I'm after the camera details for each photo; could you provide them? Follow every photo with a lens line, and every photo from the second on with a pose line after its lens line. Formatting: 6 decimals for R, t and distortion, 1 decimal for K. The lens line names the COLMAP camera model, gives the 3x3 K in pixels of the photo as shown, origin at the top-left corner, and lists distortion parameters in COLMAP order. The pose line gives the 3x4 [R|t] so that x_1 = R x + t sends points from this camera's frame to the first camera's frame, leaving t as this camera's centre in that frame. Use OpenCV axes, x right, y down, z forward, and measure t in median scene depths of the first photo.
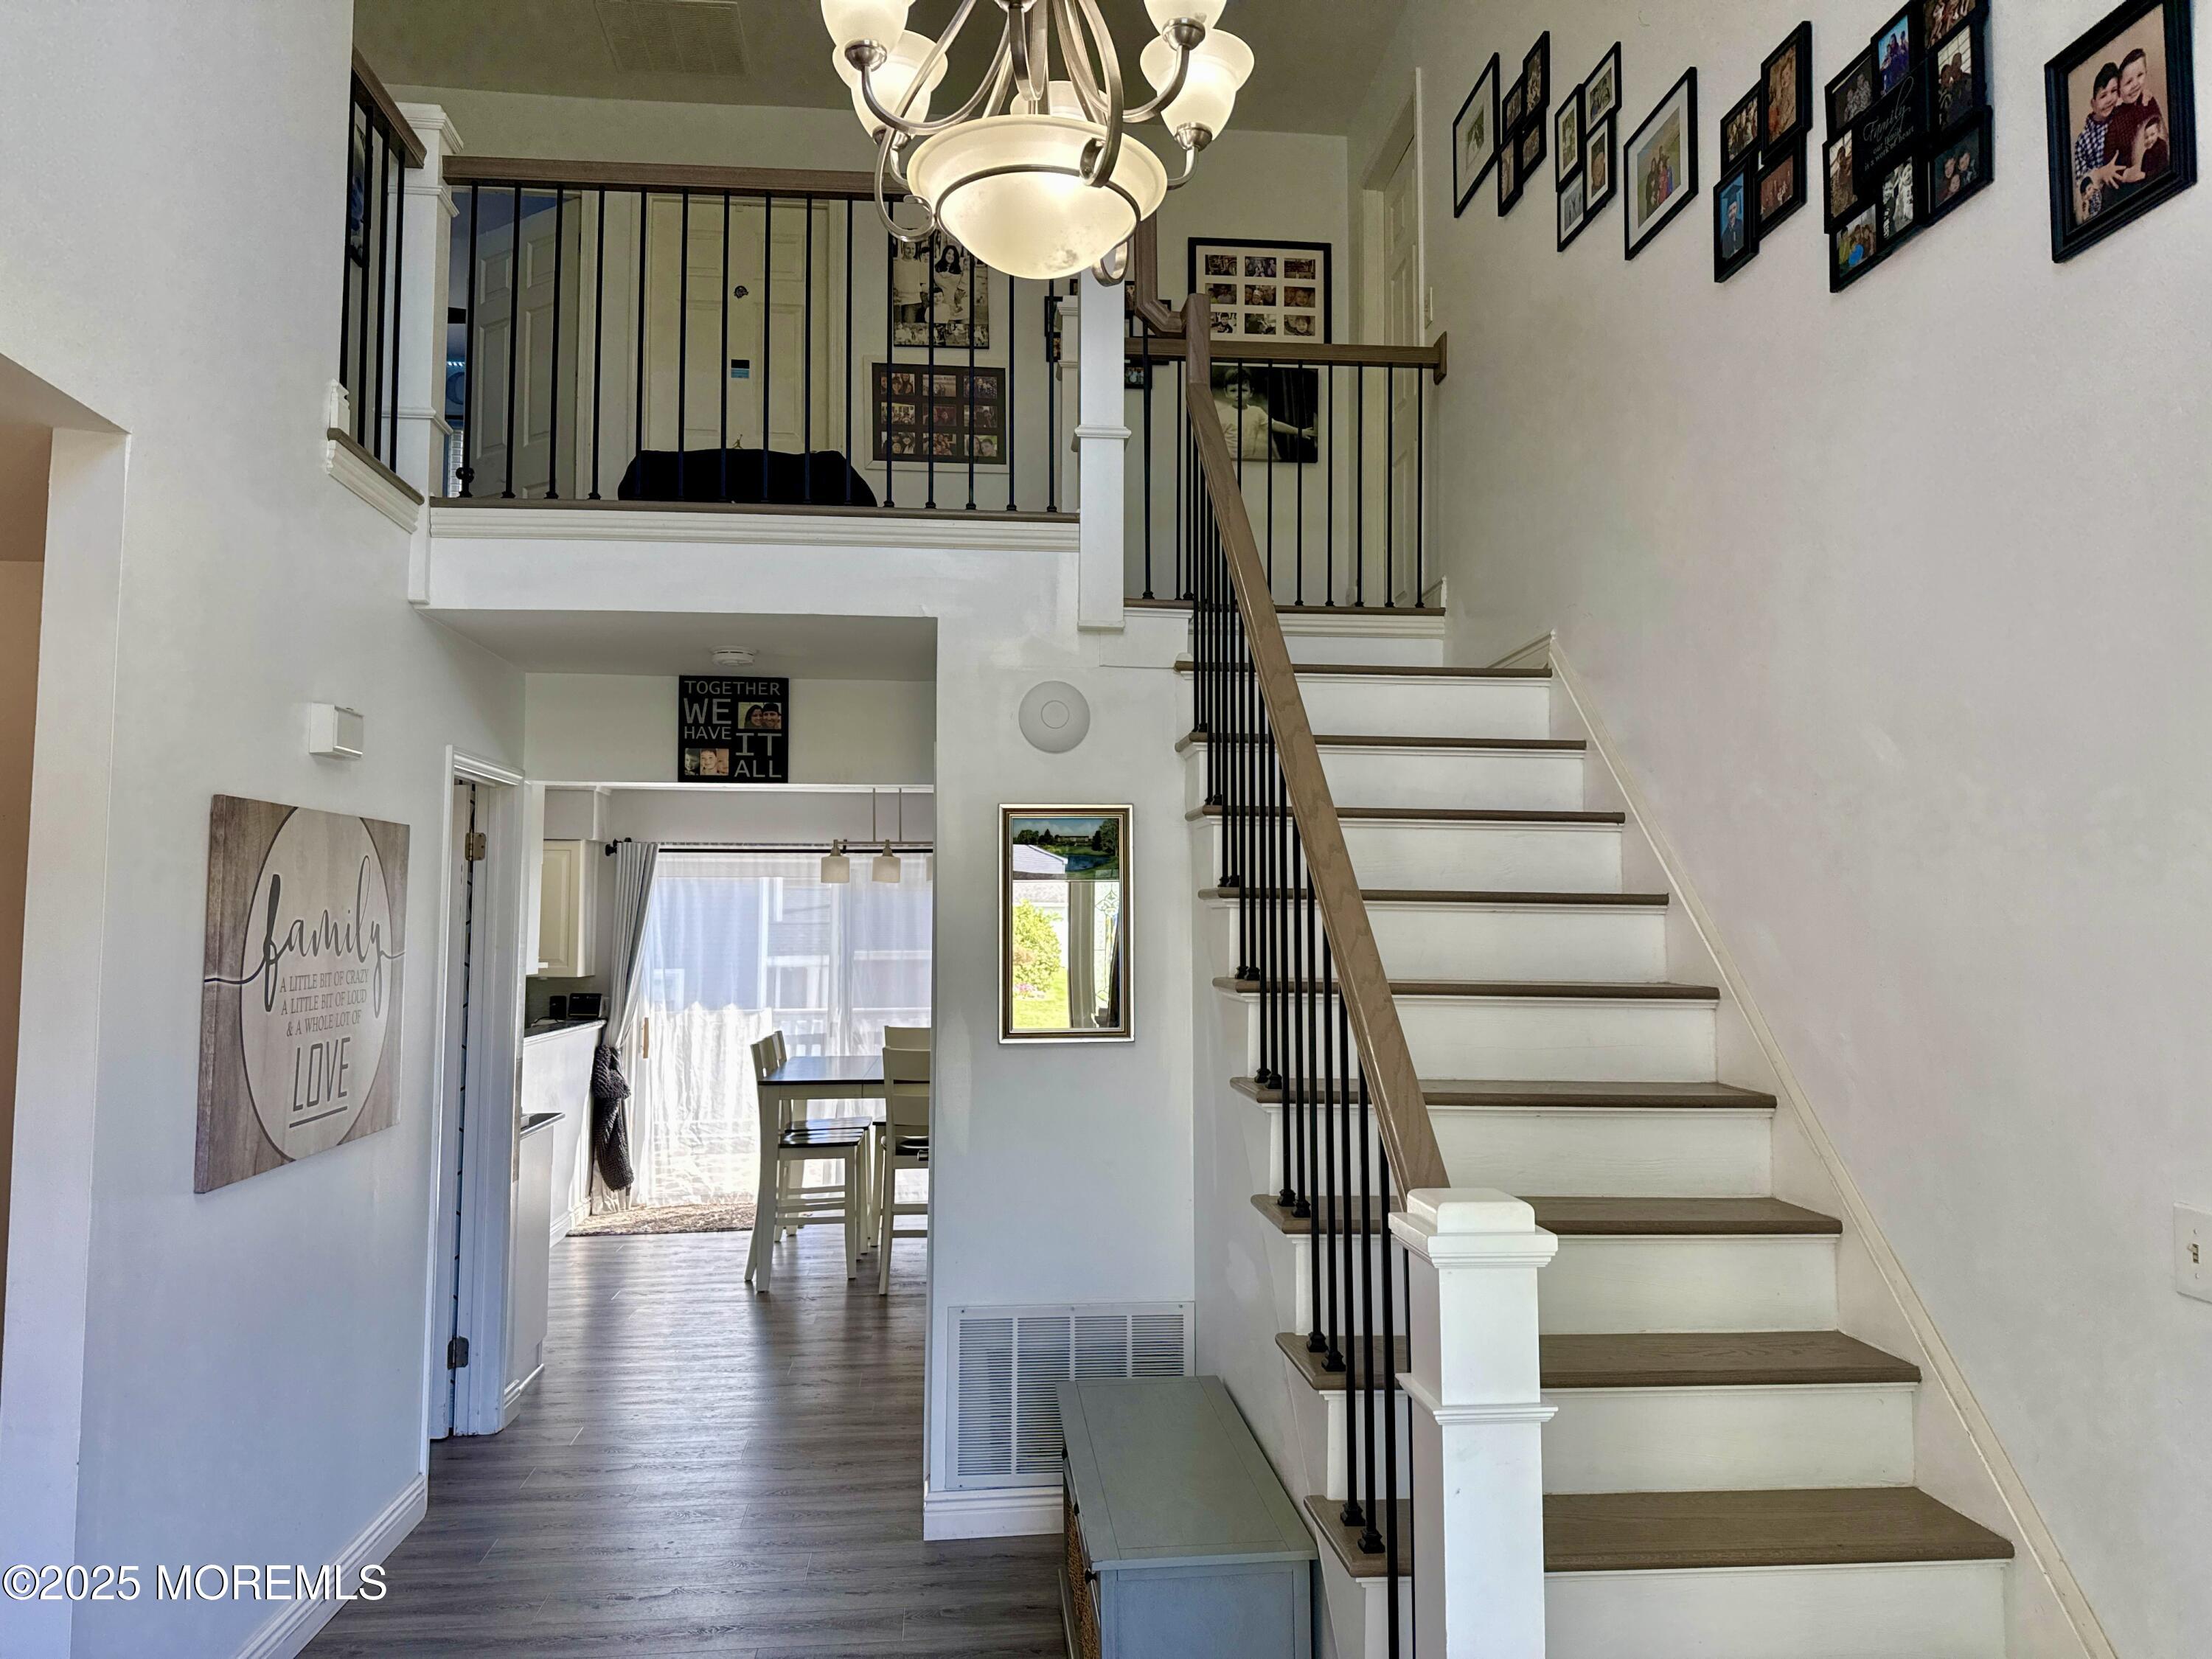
lens RADIAL K [[1552.9, 0, 1126.6], [0, 1552.9, 820.2], [0, 0, 1]] dist [0.060347, -0.059577]
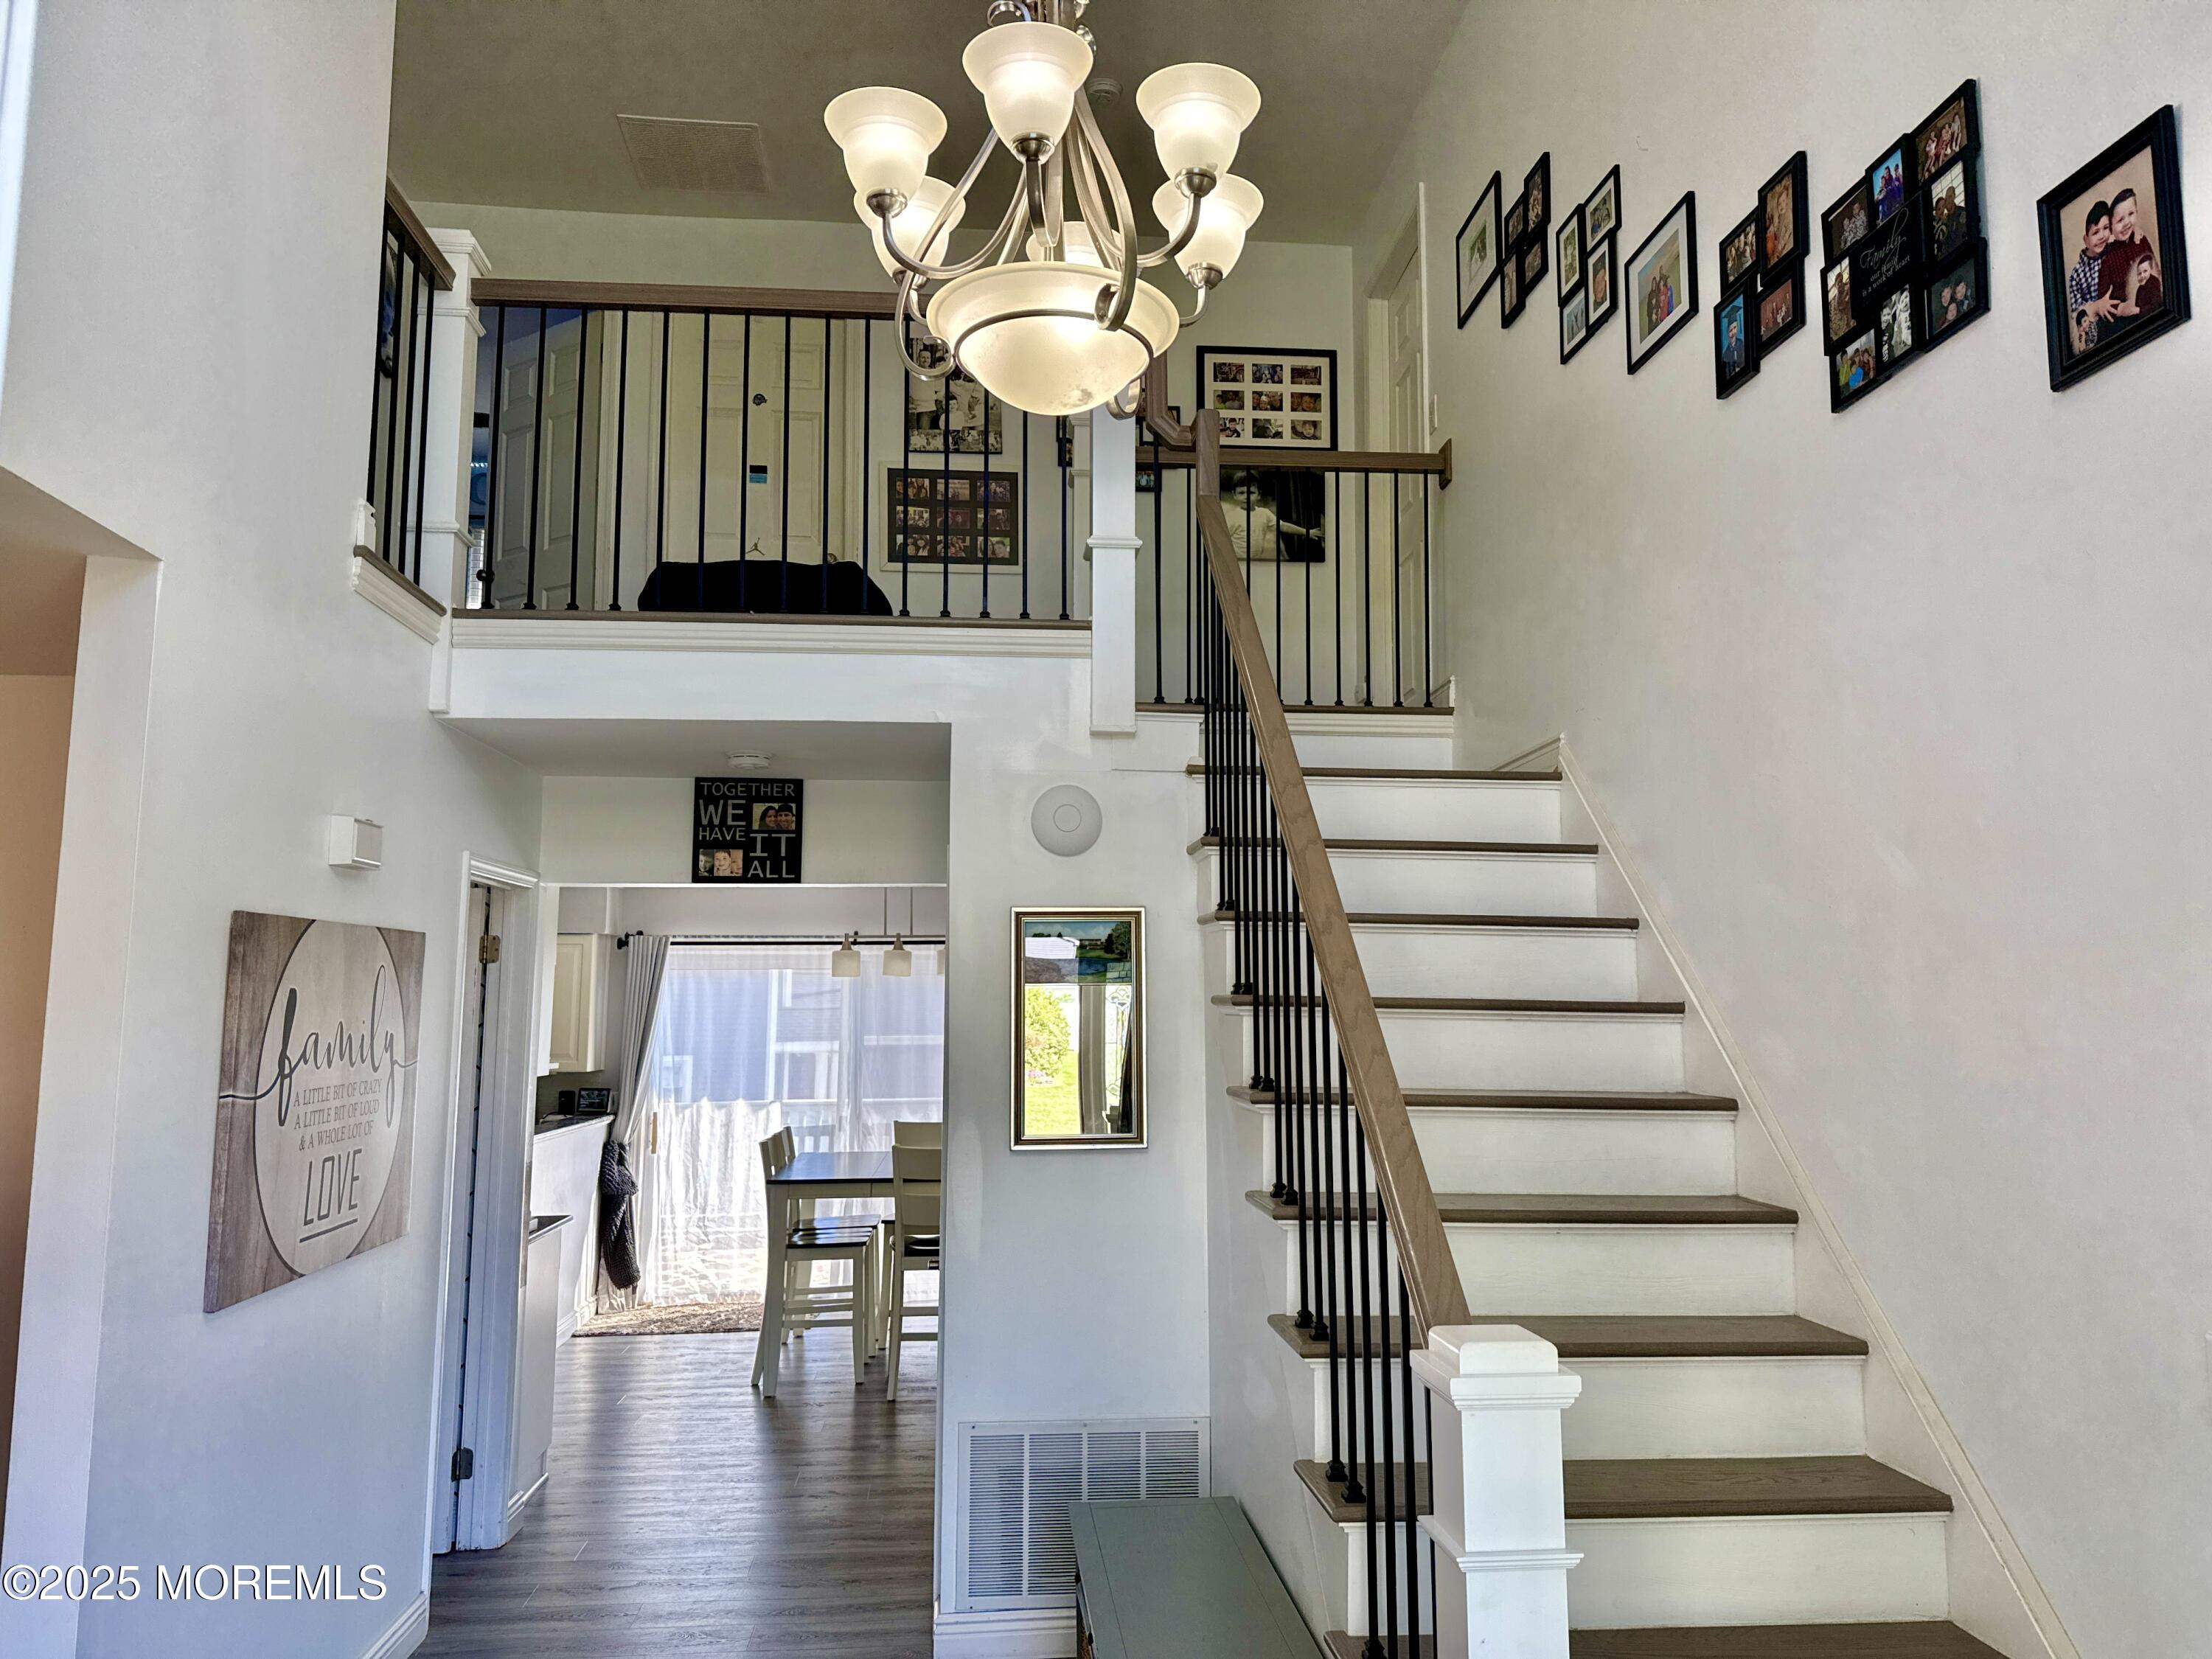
lens RADIAL K [[1552.9, 0, 1125.0], [0, 1552.9, 820.1], [0, 0, 1]] dist [0.060347, -0.059577]
pose [[0.999974, -0.002389, -0.006826, -0.002538], [0.002042, 0.998724, -0.050460, -0.020228], [0.006937, 0.050445, 0.998703, -0.004095]]
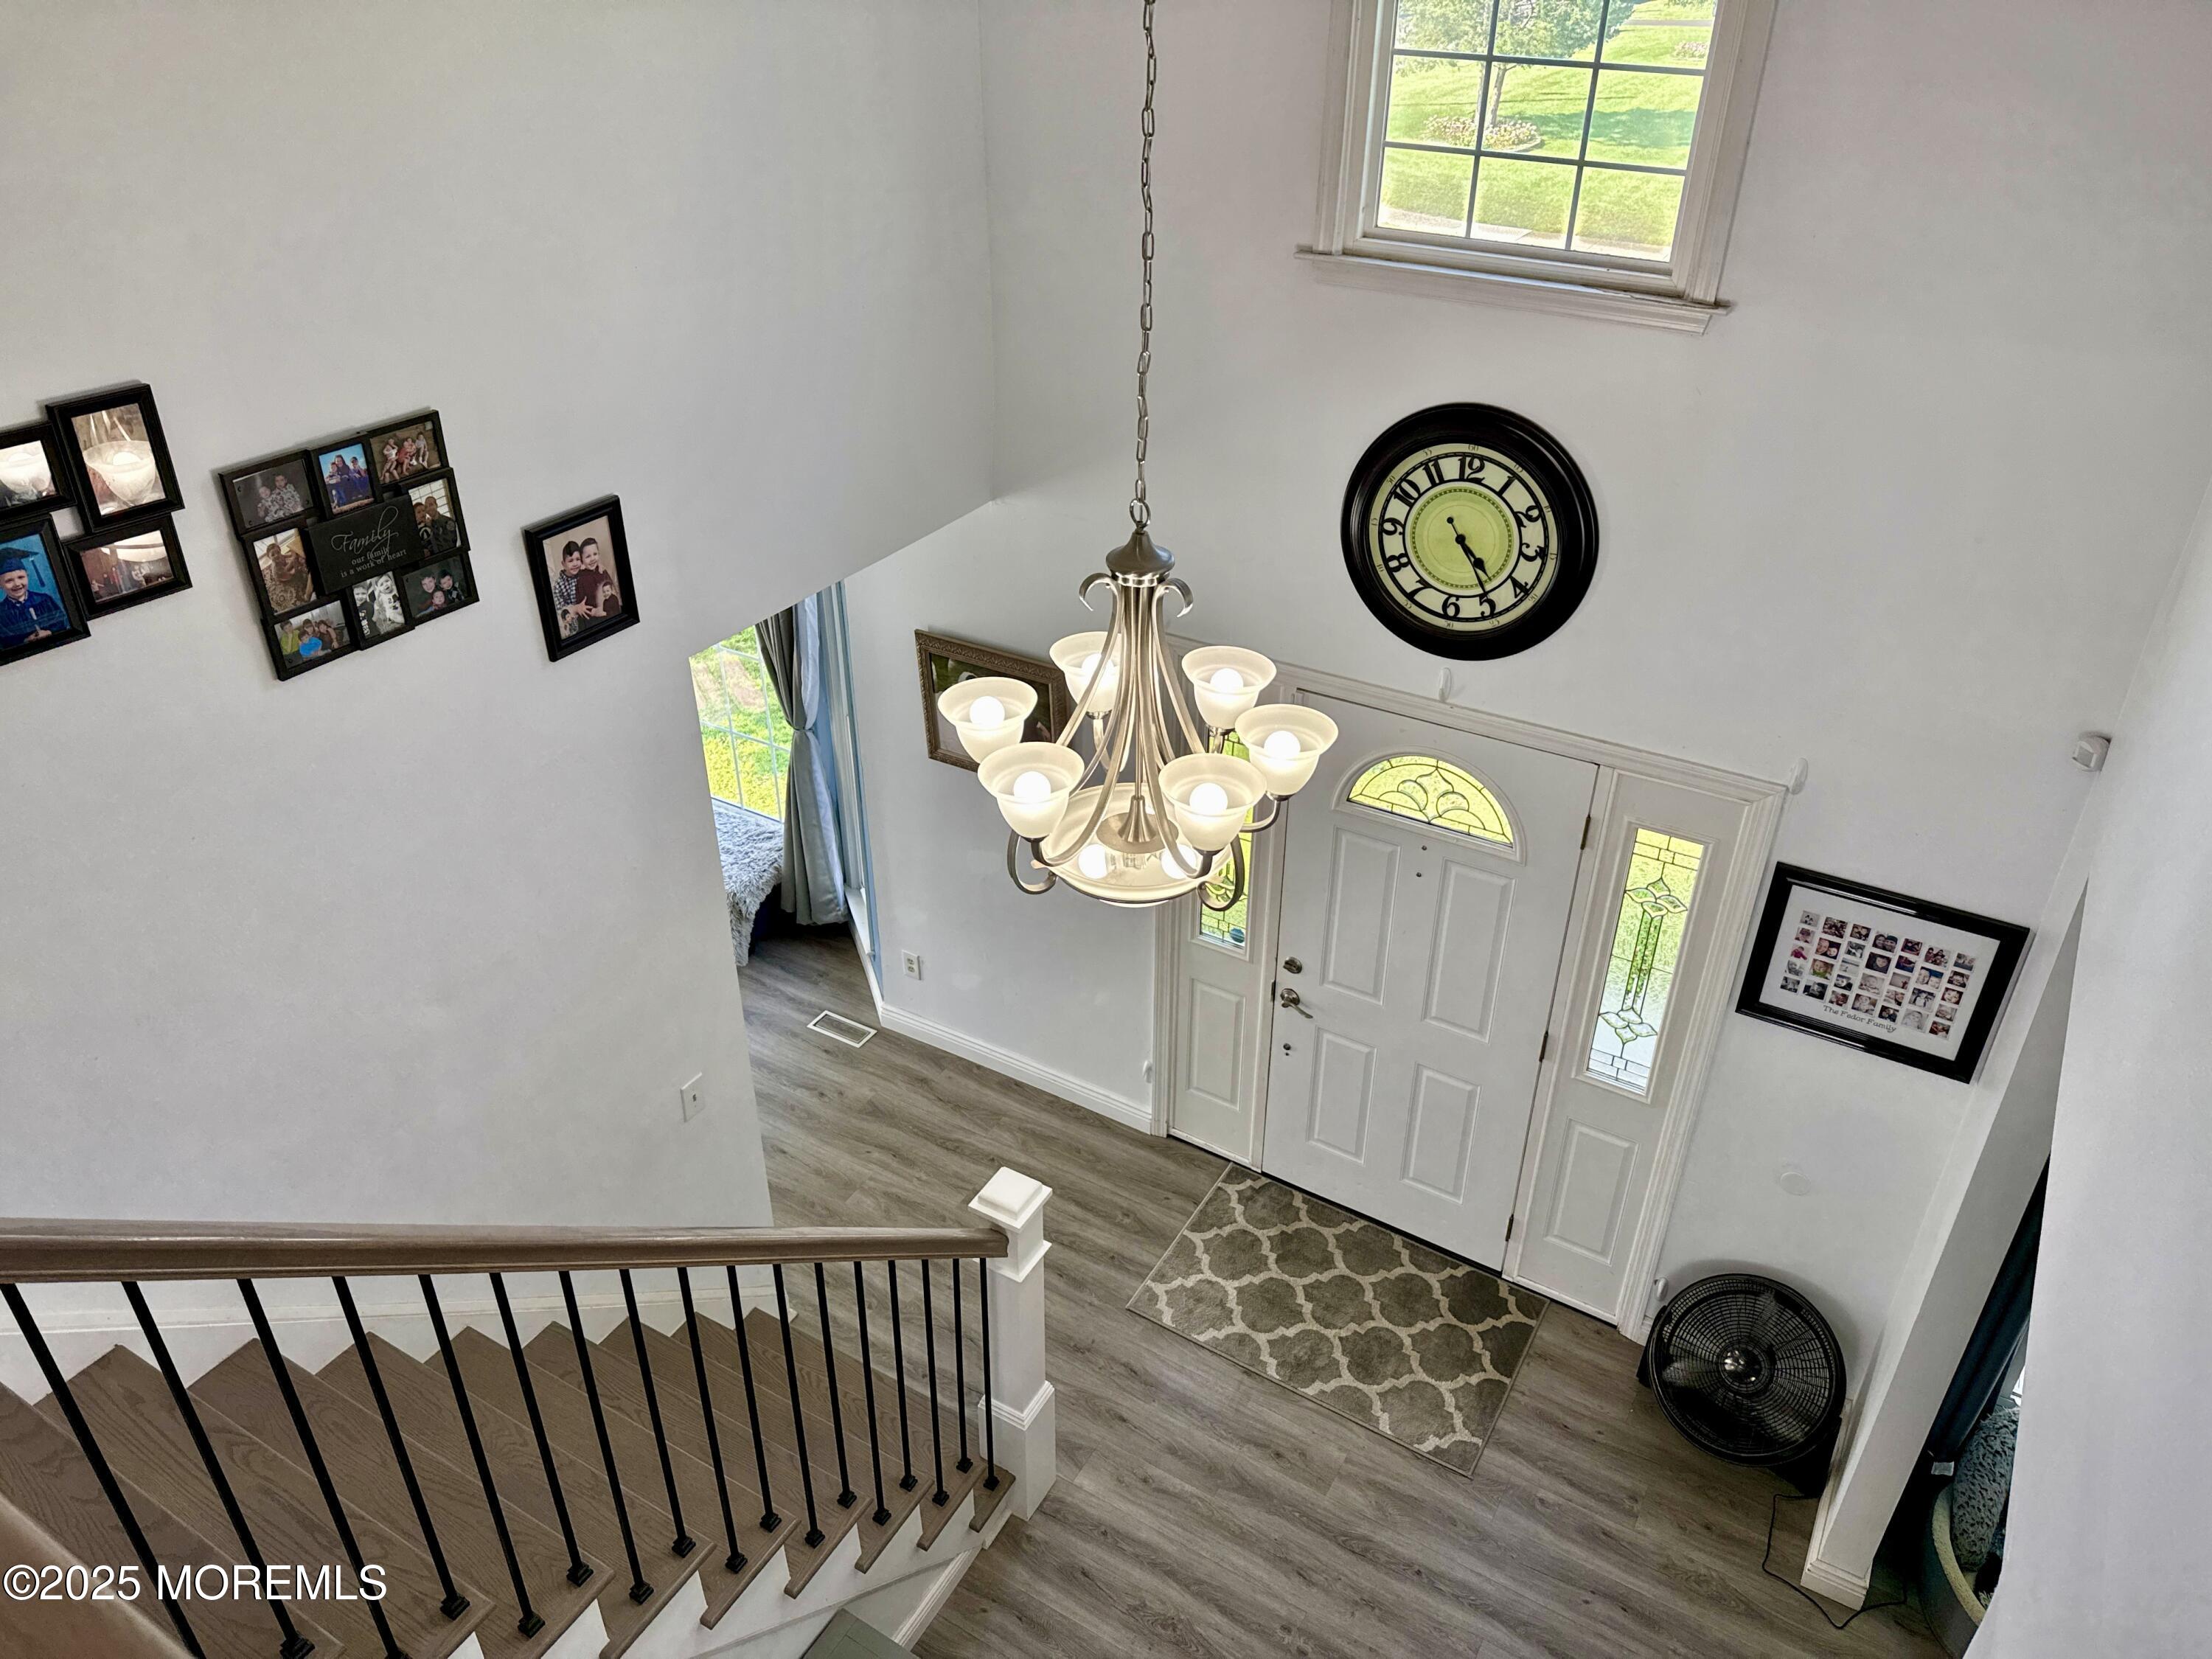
lens RADIAL K [[1552.9, 0, 1107.3], [0, 1552.9, 824.1], [0, 0, 1]] dist [0.060347, -0.059577]
pose [[-0.804564, -0.321676, 0.499200, -0.452031], [-0.055584, 0.877694, 0.475986, -0.695157], [-0.591259, 0.355214, -0.724041, 1.325426]]
